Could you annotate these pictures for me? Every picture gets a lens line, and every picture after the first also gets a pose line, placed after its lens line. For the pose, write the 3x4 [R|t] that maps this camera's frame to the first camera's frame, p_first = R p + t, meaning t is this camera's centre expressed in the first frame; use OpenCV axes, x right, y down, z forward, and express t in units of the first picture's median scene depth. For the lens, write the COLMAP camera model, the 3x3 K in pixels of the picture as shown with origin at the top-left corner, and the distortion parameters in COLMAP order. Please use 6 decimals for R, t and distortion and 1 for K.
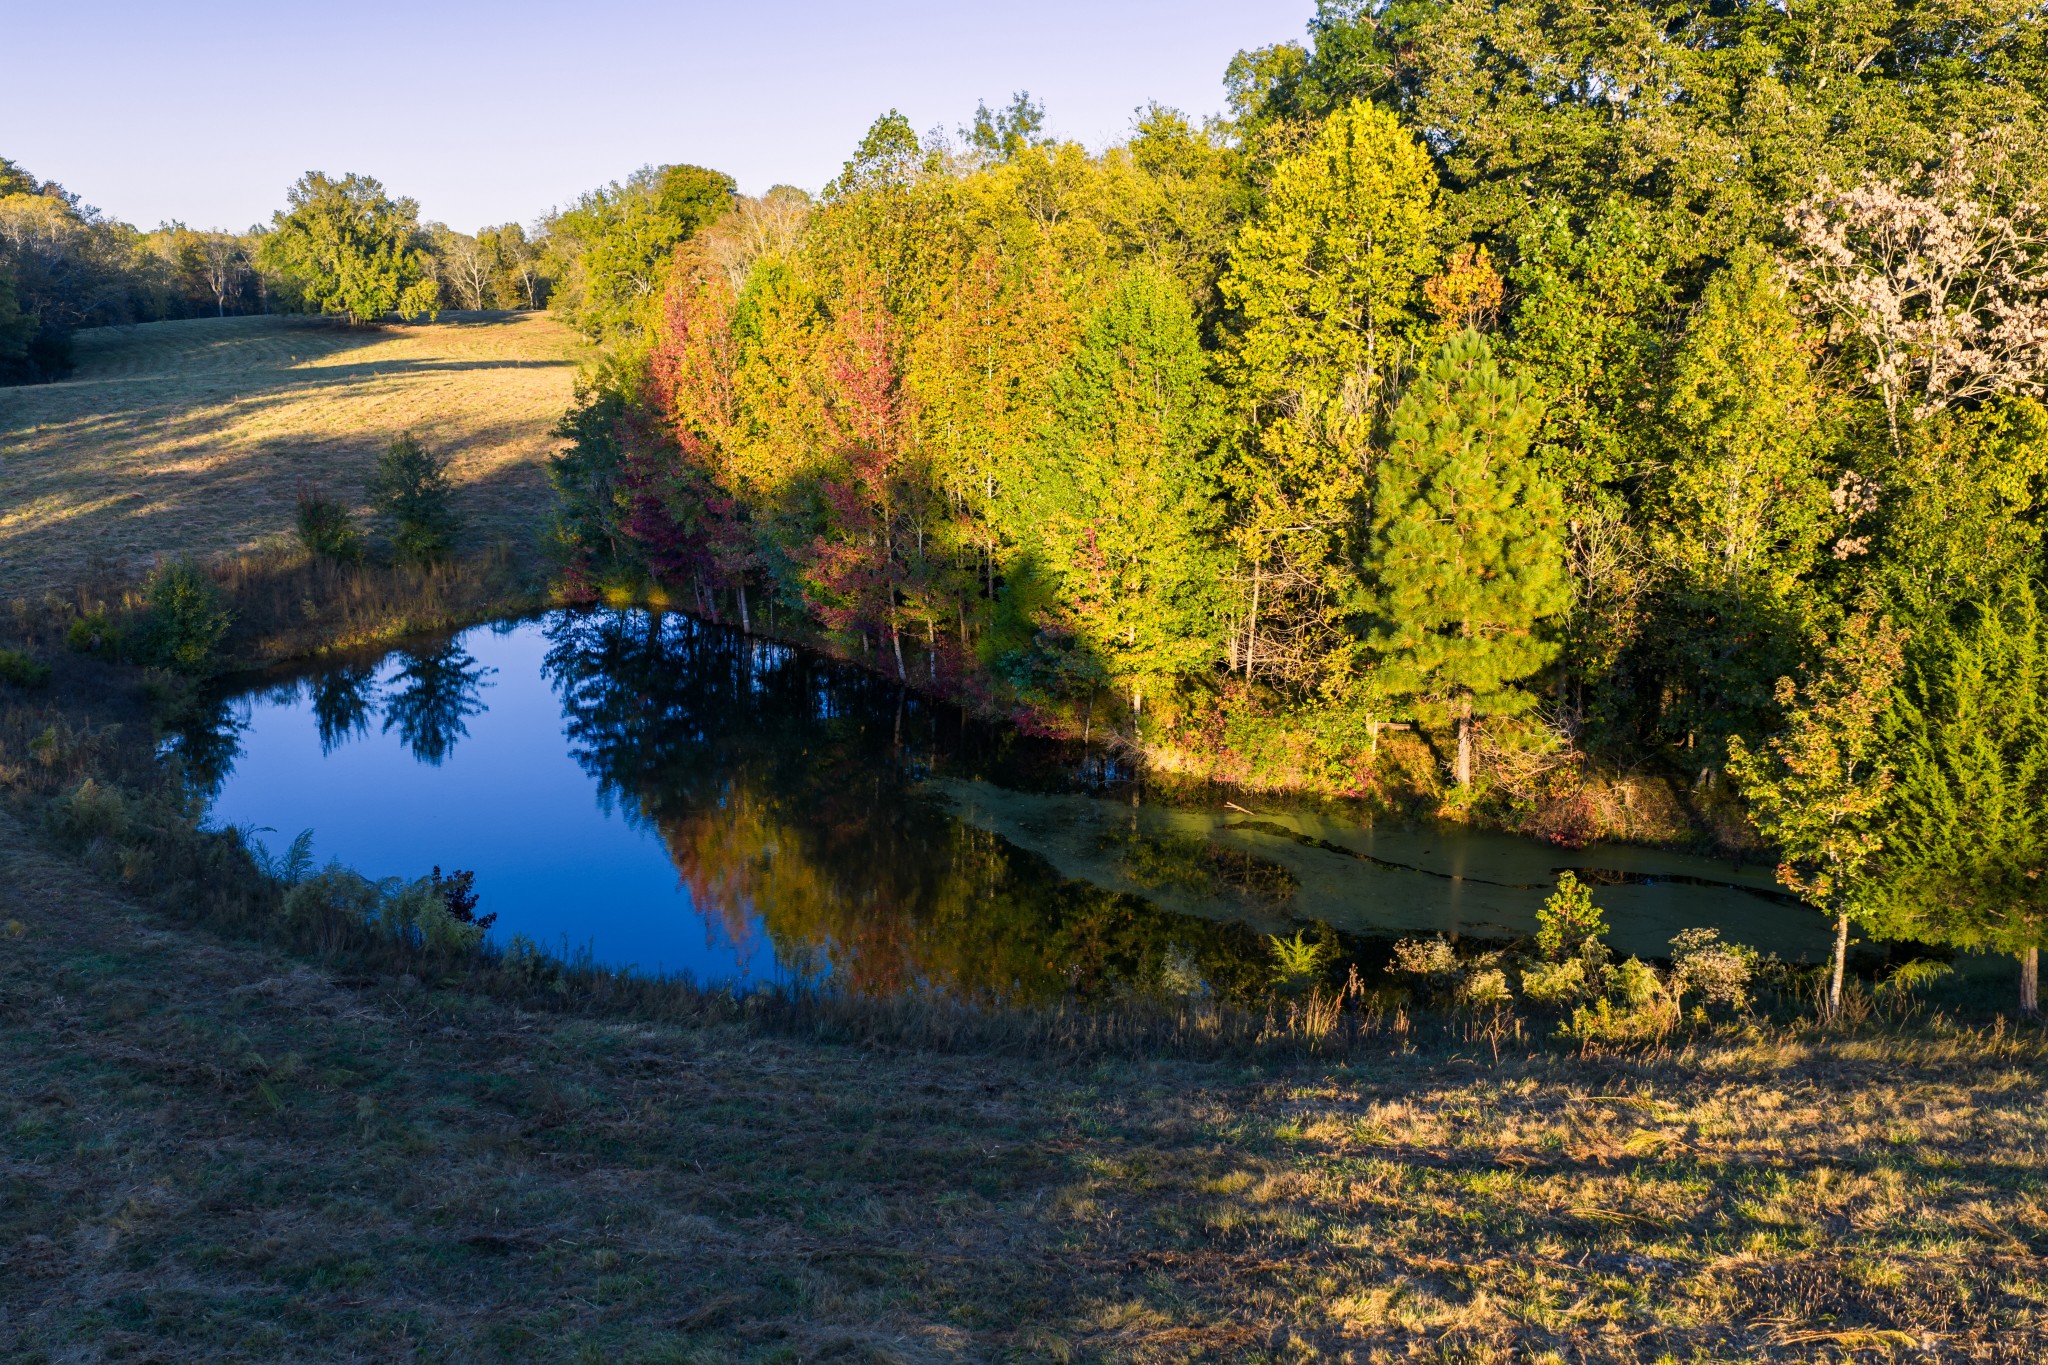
lens RADIAL K [[1713.2, 0, 1025.4], [0, 1713.2, 683.9], [0, 0, 1]] dist [0.021480, -0.030543]
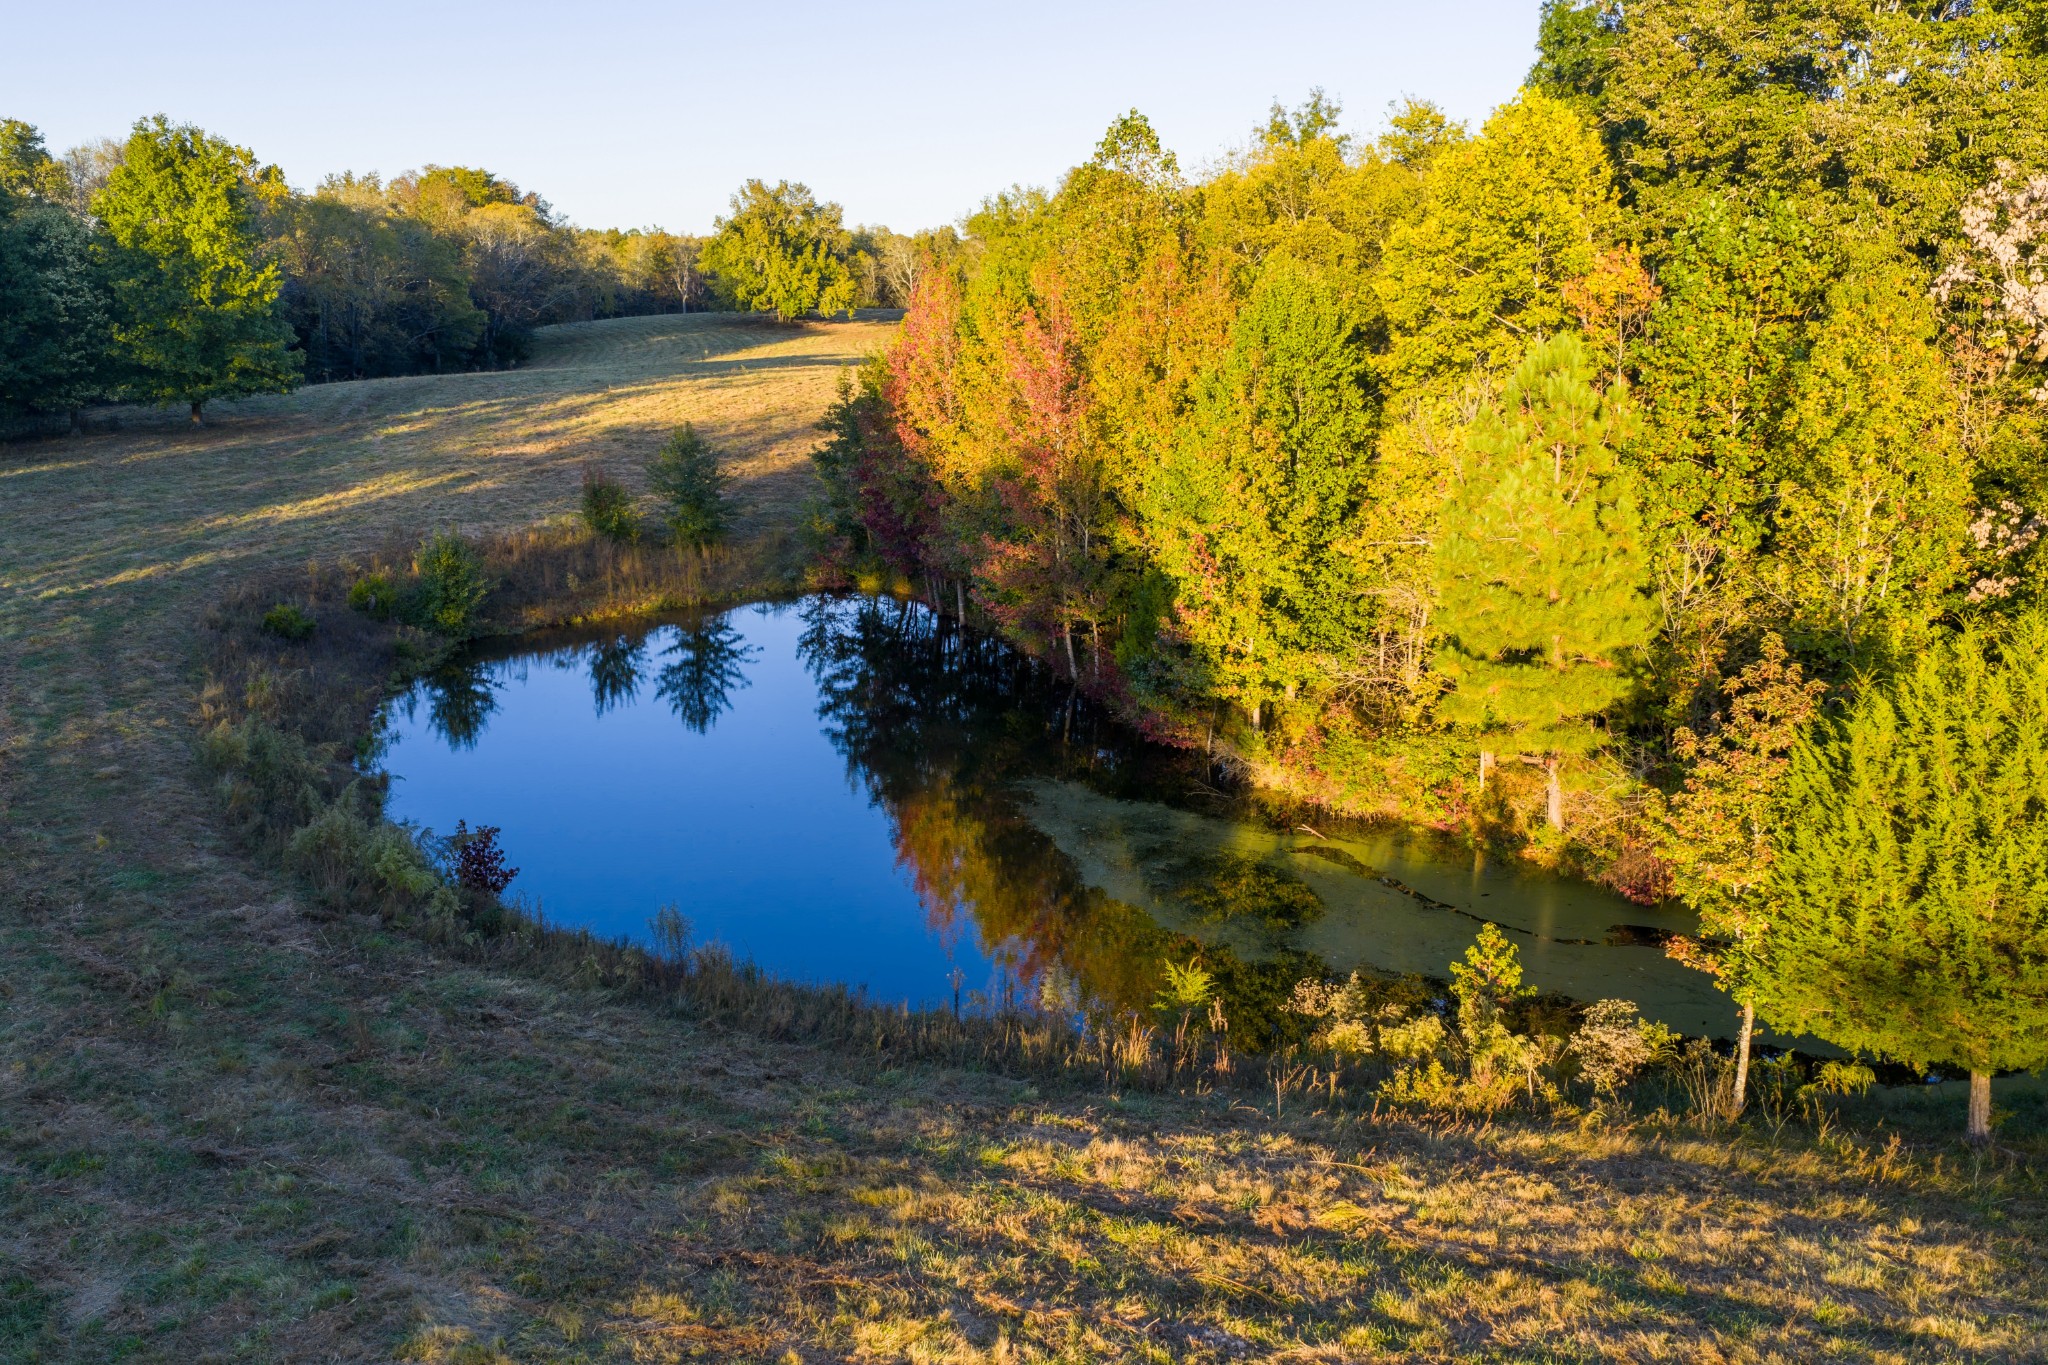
lens RADIAL K [[1713.2, 0, 1019.7], [0, 1713.2, 680.9], [0, 0, 1]] dist [0.021480, -0.030543]
pose [[0.964444, 0.060384, -0.257295, 0.156259], [-0.060685, 0.998134, 0.006777, -0.006111], [0.257224, 0.009078, 0.966309, 0.022867]]
